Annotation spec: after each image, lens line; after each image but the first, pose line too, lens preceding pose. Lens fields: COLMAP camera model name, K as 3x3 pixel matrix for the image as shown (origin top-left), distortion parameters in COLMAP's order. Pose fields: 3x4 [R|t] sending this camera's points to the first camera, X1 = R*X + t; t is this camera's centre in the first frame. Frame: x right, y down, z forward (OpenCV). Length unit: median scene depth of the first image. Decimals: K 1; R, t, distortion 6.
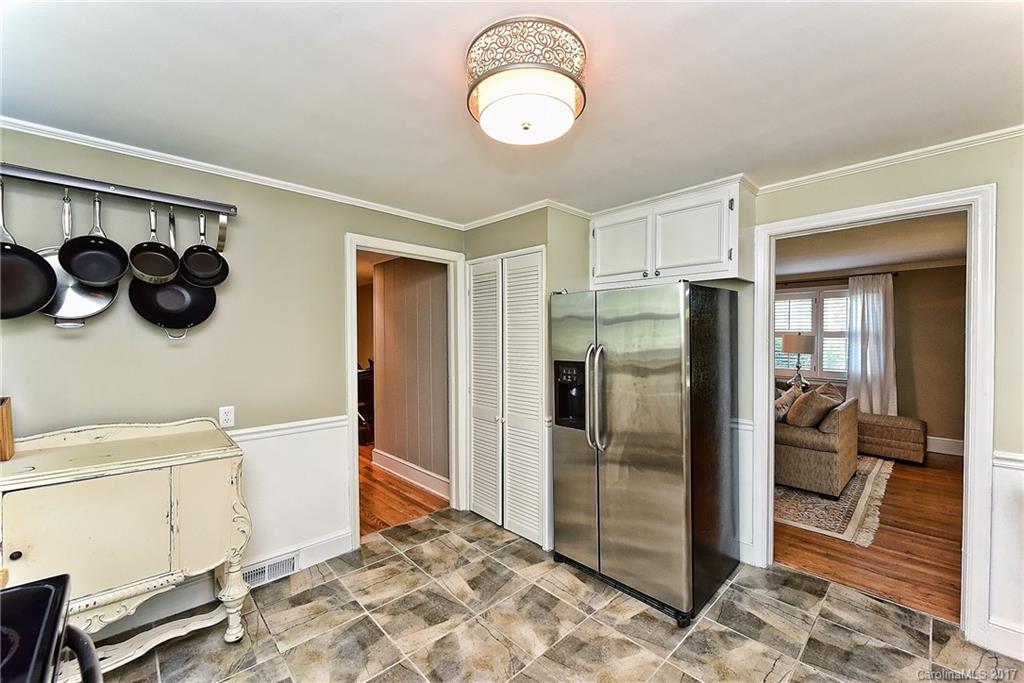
lens RADIAL K [[416.3, 0, 511.9], [0, 416.3, 339.0], [0, 0, 1]] dist [-0.001855, -0.000685]
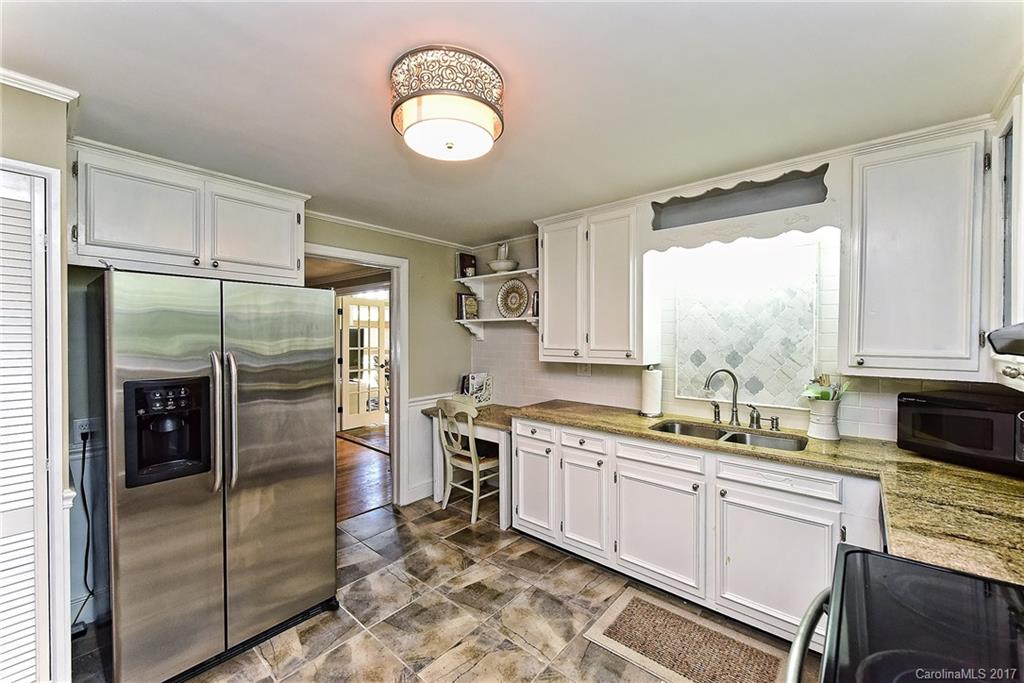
lens RADIAL K [[408.3, 0, 519.7], [0, 408.3, 340.2], [0, 0, 1]] dist [0.005668, -0.000004]
pose [[-0.115406, -0.008081, 0.993286, -0.657321], [0.006888, 0.999936, 0.008936, -0.011759], [-0.993295, 0.007873, -0.115343, 0.605187]]
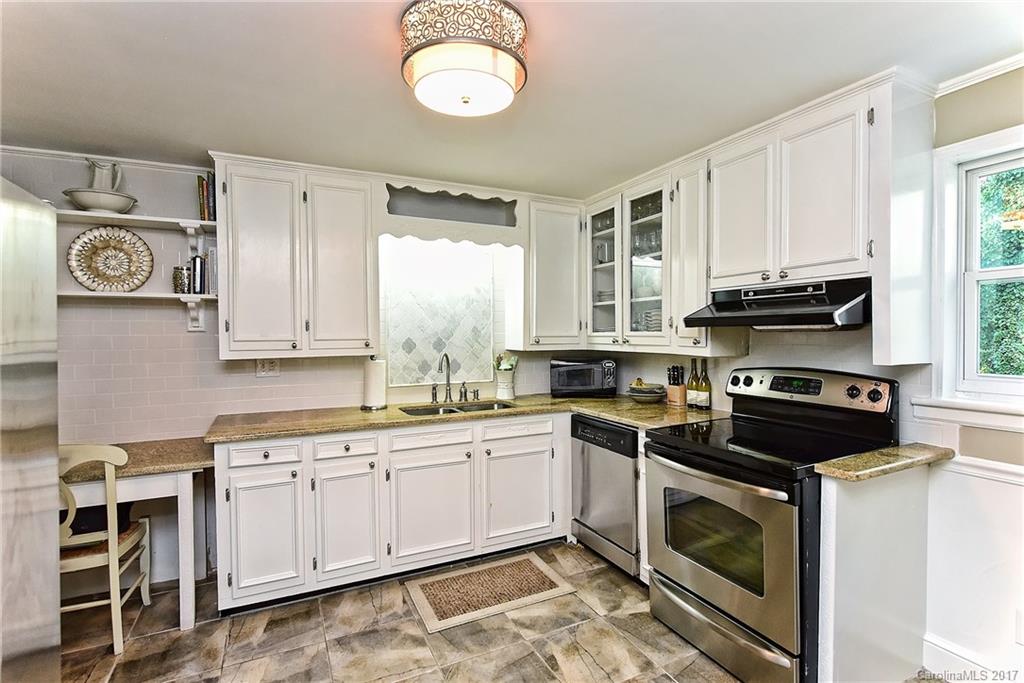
lens RADIAL K [[489.6, 0, 518.2], [0, 489.6, 340.9], [0, 0, 1]] dist [0.006738, 0.000371]
pose [[-0.957927, 0.004554, 0.286975, -0.252074], [0.011446, 0.999685, 0.022346, 0.012375], [-0.286783, 0.024690, -0.957677, 1.306760]]
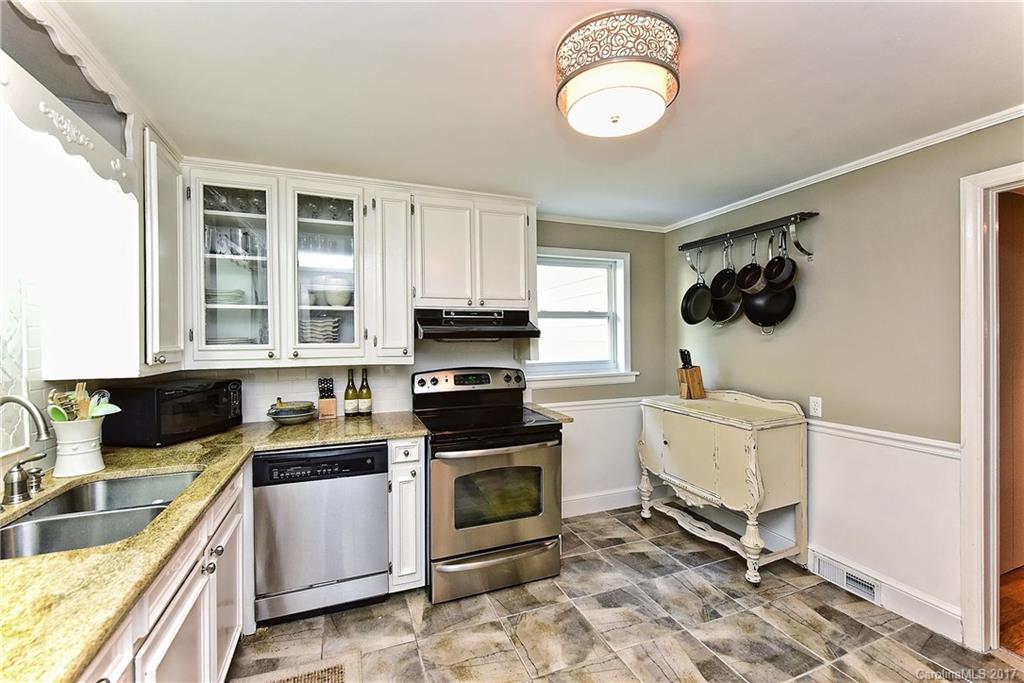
lens RADIAL K [[435.5, 0, 515.2], [0, 435.5, 337.3], [0, 0, 1]] dist [-0.000404, -0.000136]
pose [[-0.365869, 0.005170, -0.930652, 0.697001], [0.001283, 0.999986, 0.005050, 0.000975], [0.930665, 0.000654, -0.365871, 0.742903]]
